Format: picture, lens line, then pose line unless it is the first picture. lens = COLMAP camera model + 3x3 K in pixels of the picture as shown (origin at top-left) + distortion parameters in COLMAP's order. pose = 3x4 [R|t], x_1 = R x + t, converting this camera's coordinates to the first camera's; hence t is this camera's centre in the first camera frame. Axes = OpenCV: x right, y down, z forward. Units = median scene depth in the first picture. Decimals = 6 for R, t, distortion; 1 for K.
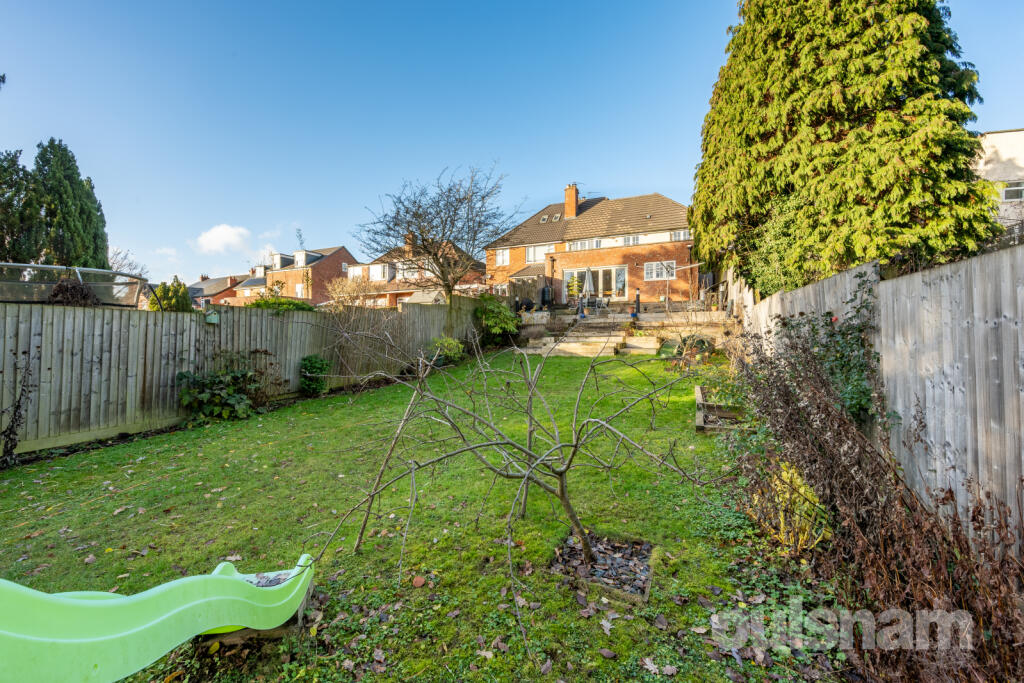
lens RADIAL K [[400.6, 0, 513.7], [0, 400.6, 337.3], [0, 0, 1]] dist [0.002180, 0.000418]
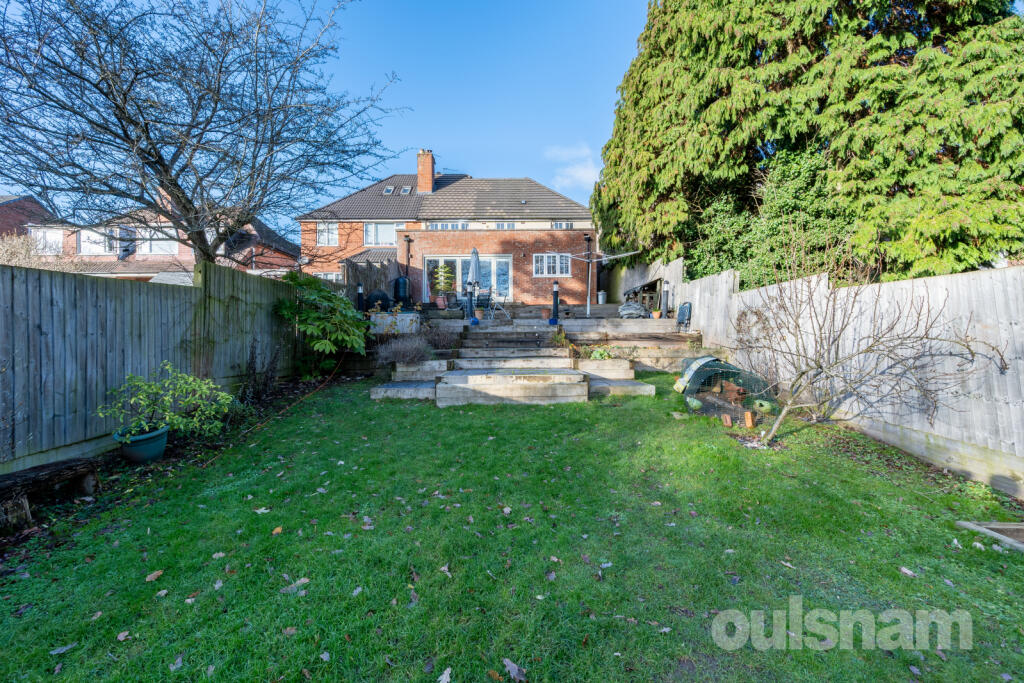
lens RADIAL K [[400.6, 0, 503.3], [0, 400.6, 340.7], [0, 0, 1]] dist [0.002180, 0.000418]
pose [[0.922197, 0.001130, 0.386720, -0.022338], [0.001010, 0.999985, -0.005331, -0.015546], [-0.386720, 0.005307, 0.922182, 0.324149]]
